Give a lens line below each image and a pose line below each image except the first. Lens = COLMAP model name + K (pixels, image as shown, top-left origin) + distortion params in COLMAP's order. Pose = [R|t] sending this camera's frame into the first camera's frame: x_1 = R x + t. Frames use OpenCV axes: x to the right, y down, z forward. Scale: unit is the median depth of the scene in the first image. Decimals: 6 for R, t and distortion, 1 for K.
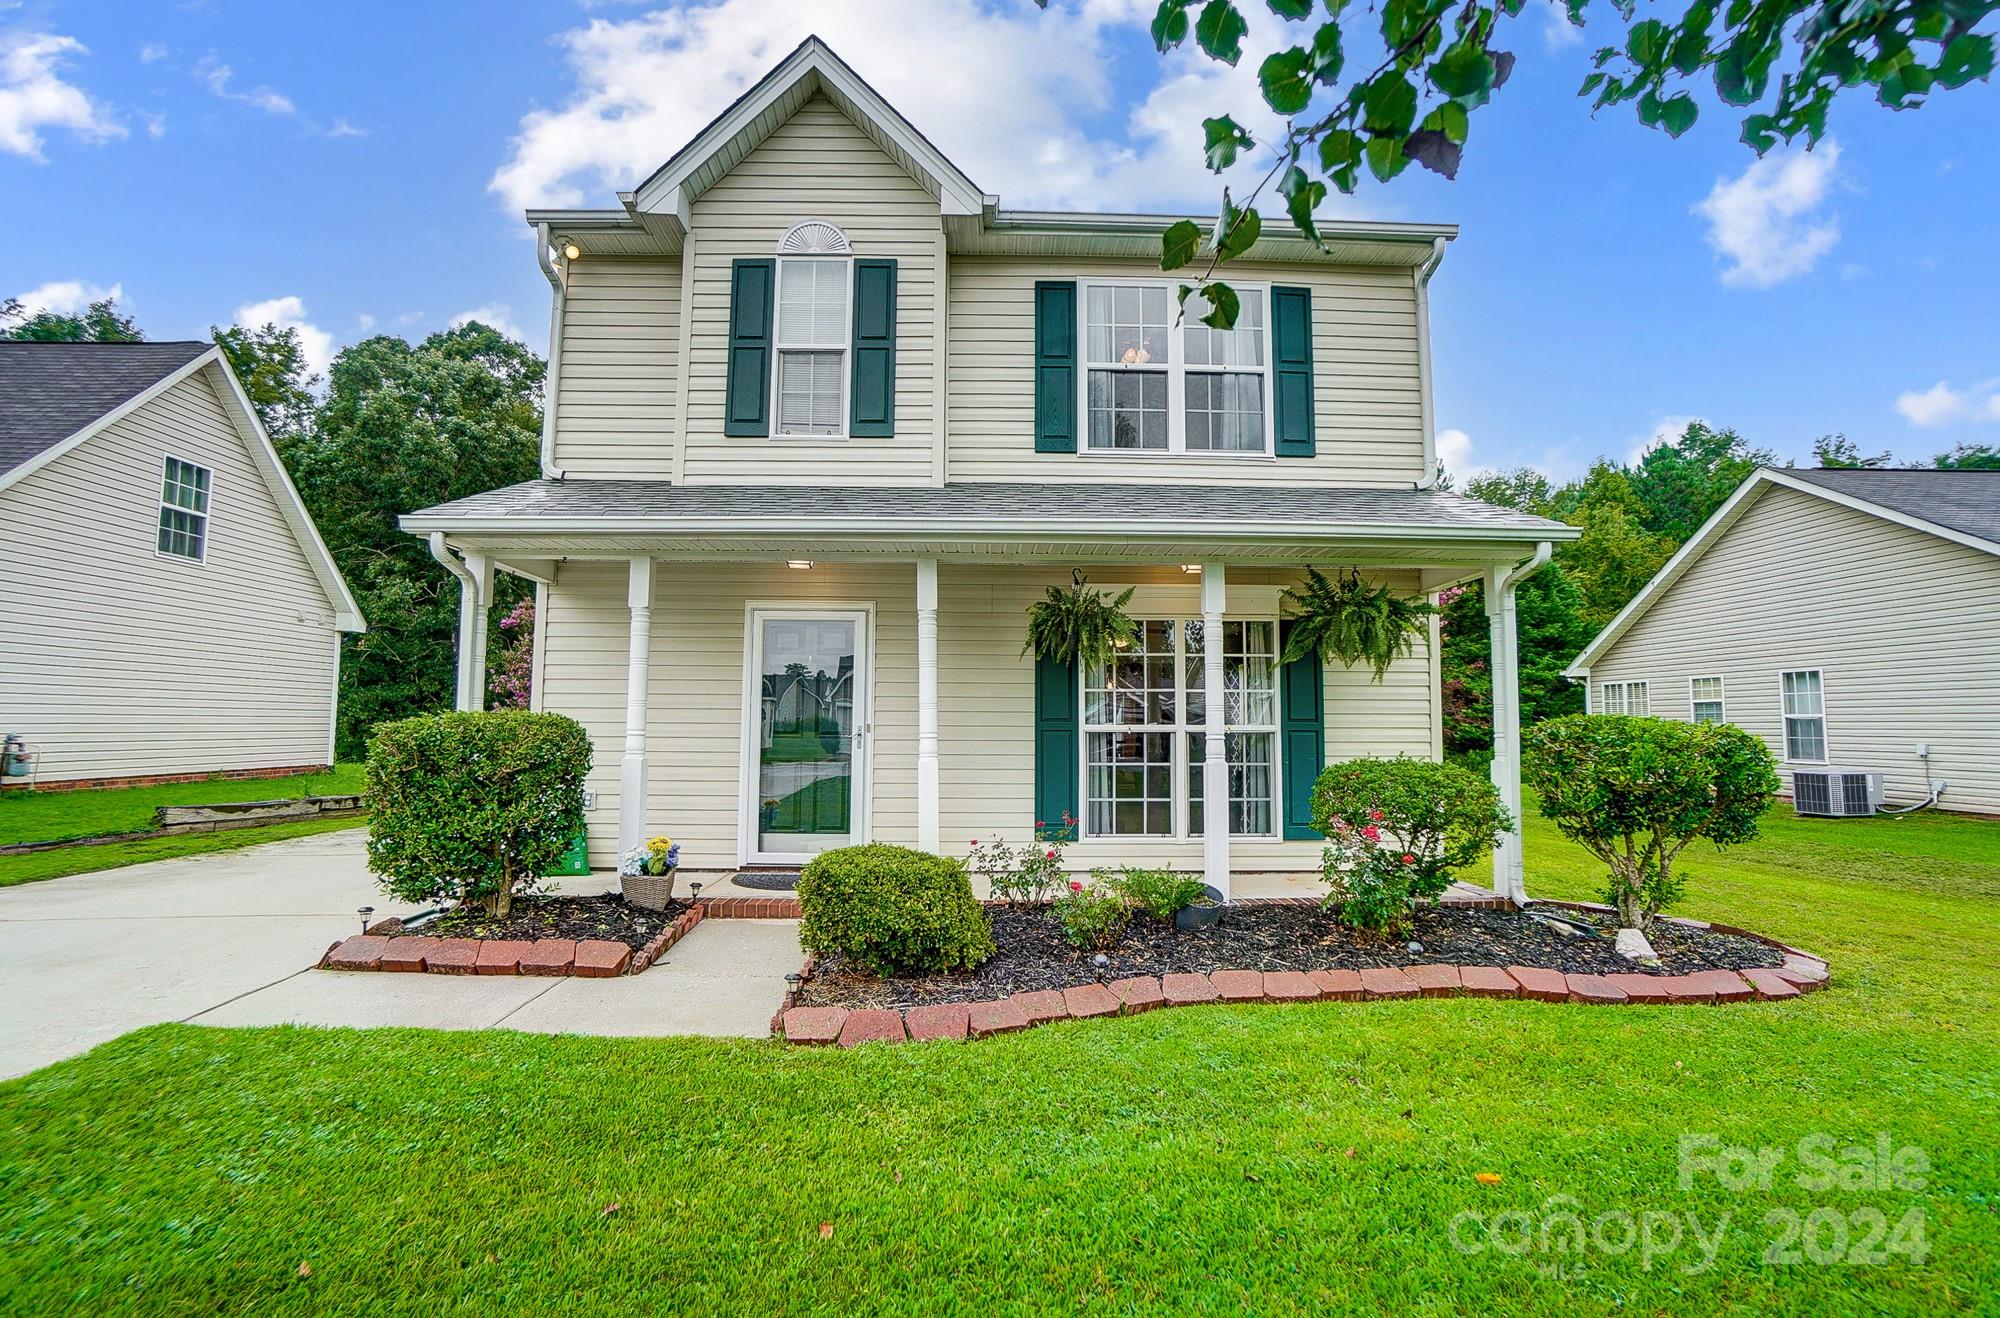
lens RADIAL K [[915.7, 0, 998.0], [0, 915.7, 653.4], [0, 0, 1]] dist [-0.044378, 0.011748]
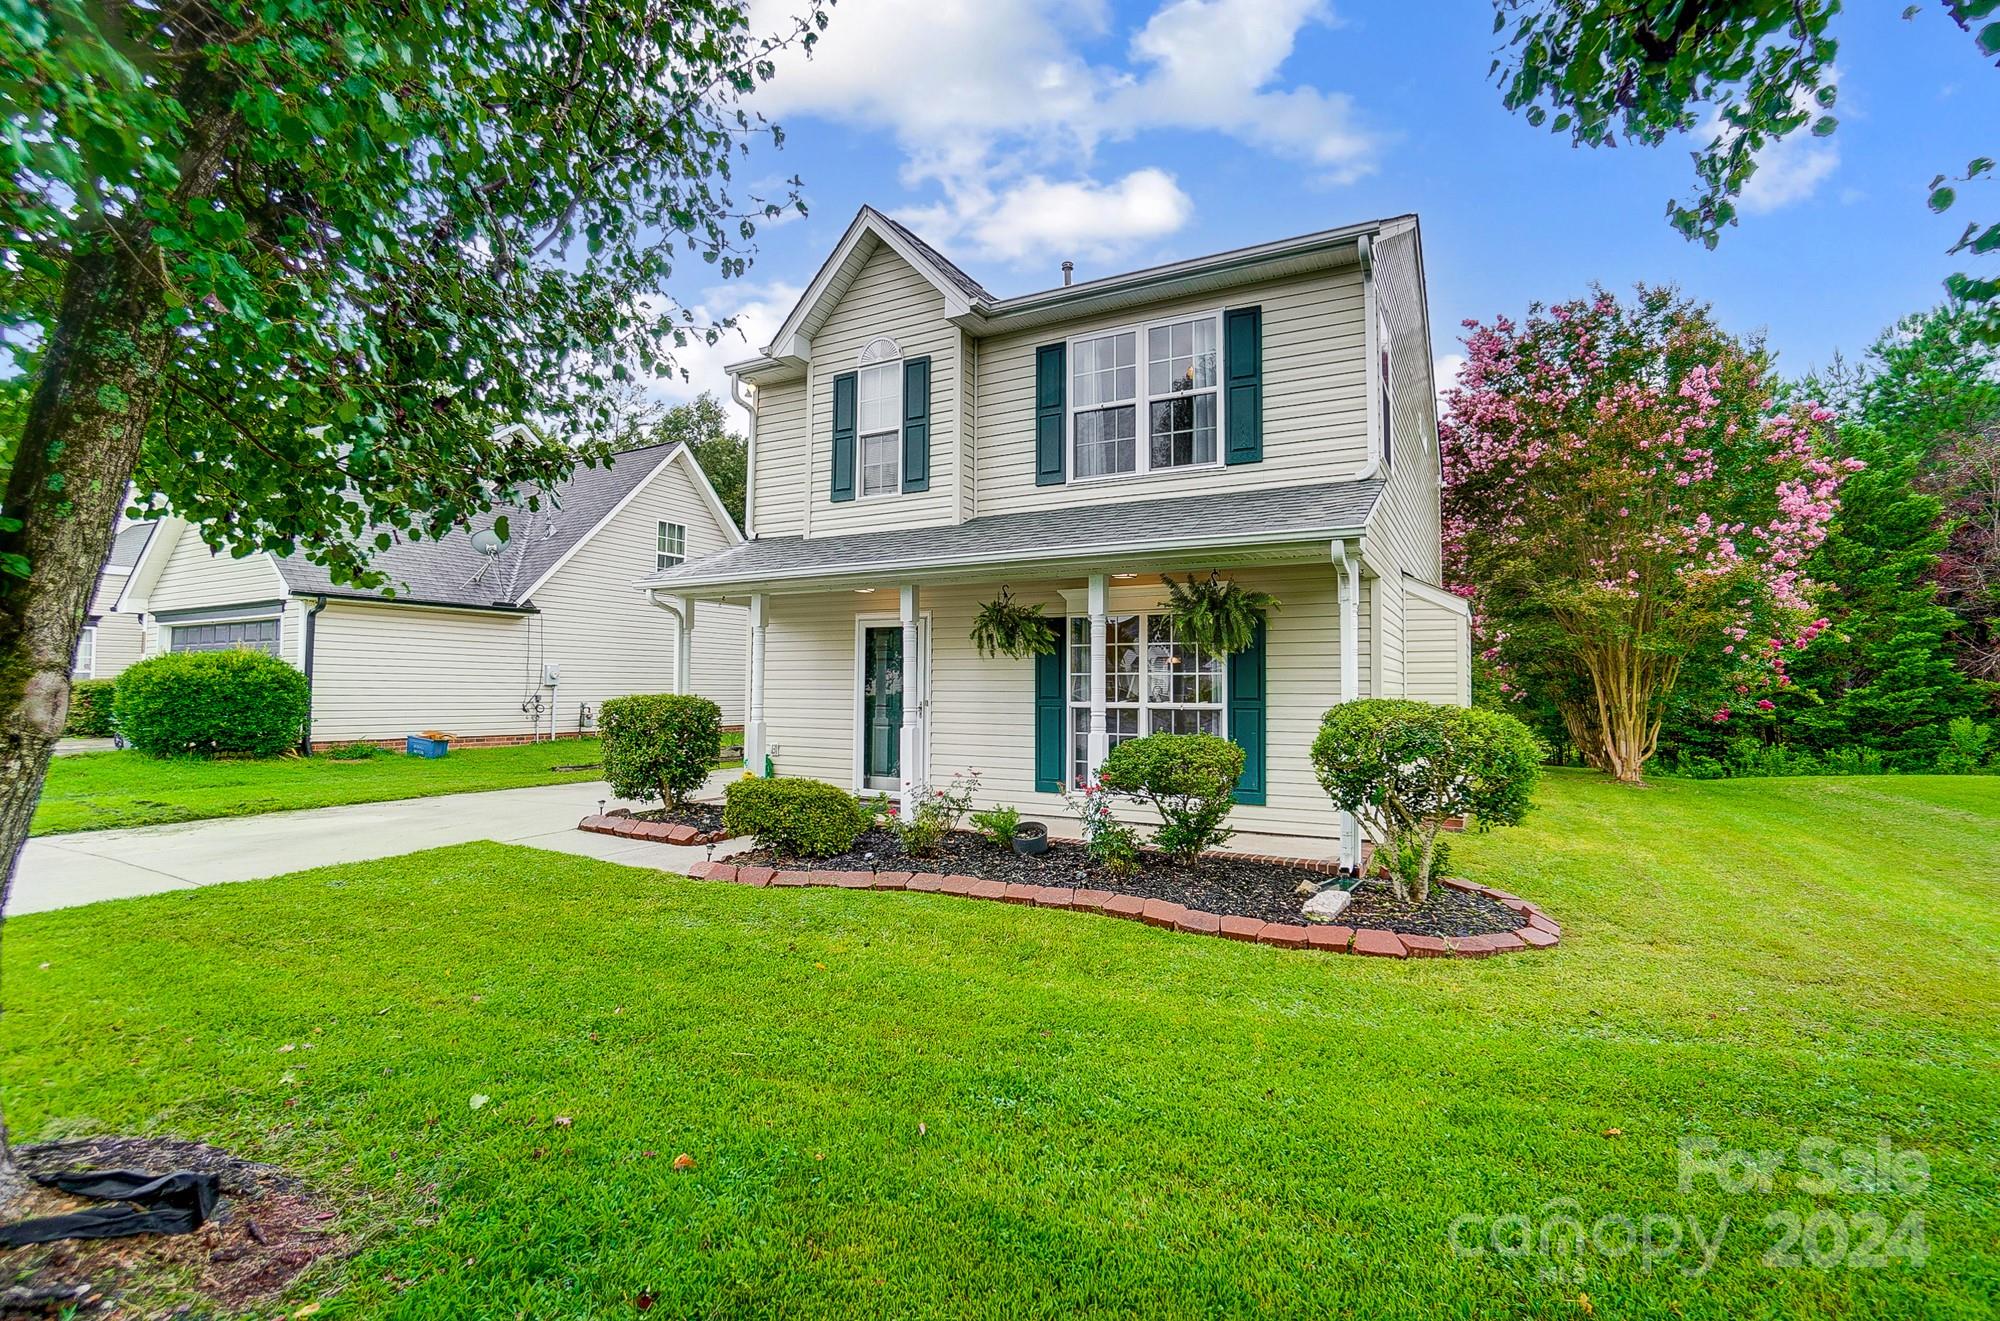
lens RADIAL K [[915.7, 0, 1000.2], [0, 915.7, 655.8], [0, 0, 1]] dist [-0.044378, 0.011748]
pose [[0.864491, -0.018297, -0.502316, 0.641967], [0.039563, 0.998714, 0.031710, -0.028117], [0.501089, -0.047287, 0.864103, -0.132044]]
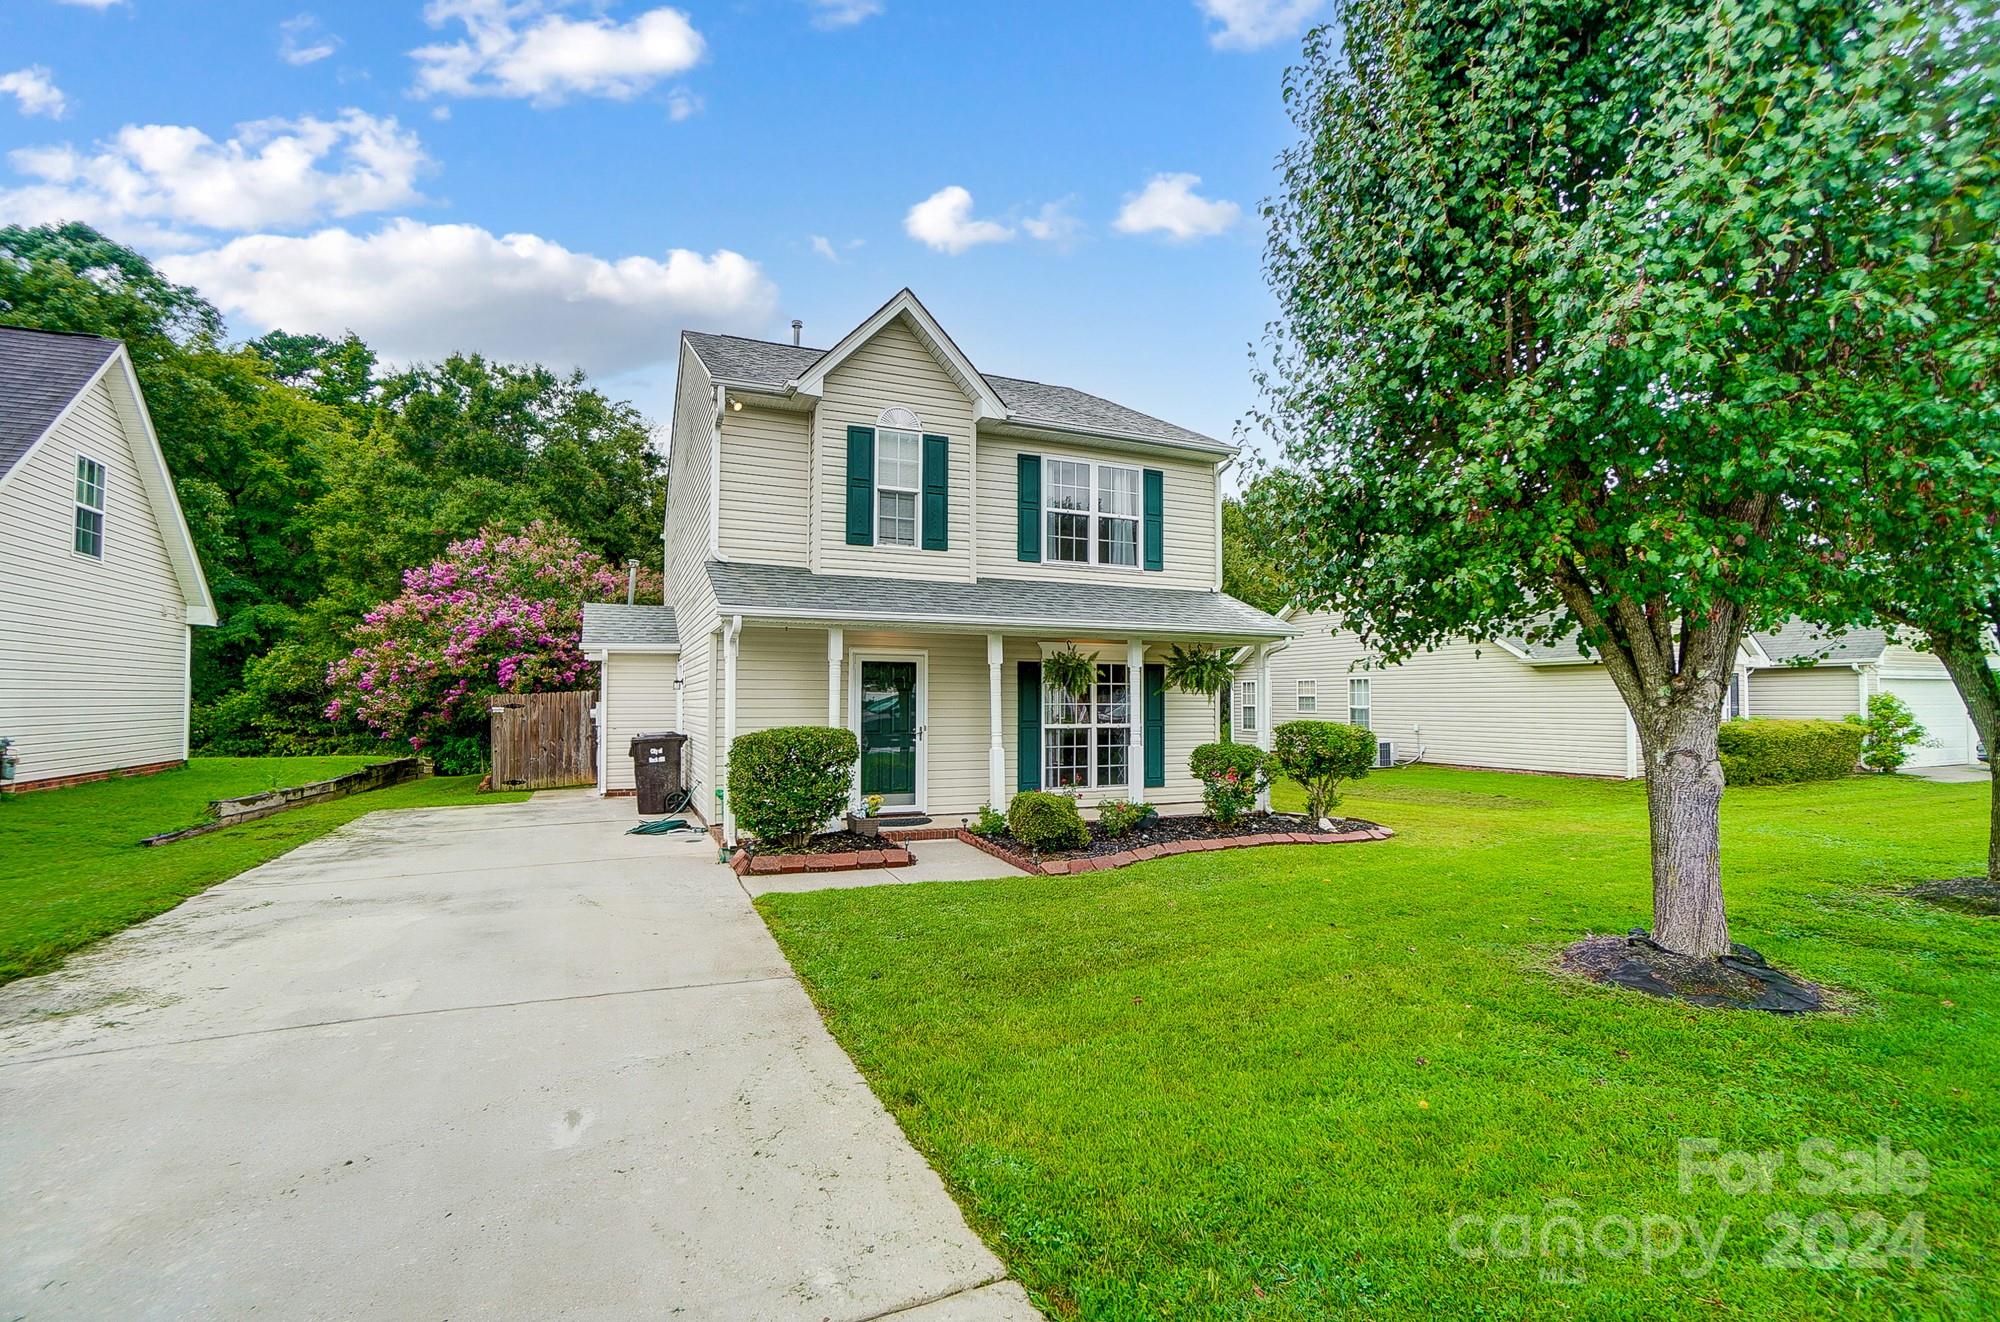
lens RADIAL K [[915.7, 0, 984.2], [0, 915.7, 679.3], [0, 0, 1]] dist [-0.044378, 0.011748]
pose [[0.931433, 0.005728, 0.363868, -0.630230], [-0.027405, 0.998141, 0.054441, -0.095912], [-0.362880, -0.060680, 0.929858, -0.542366]]
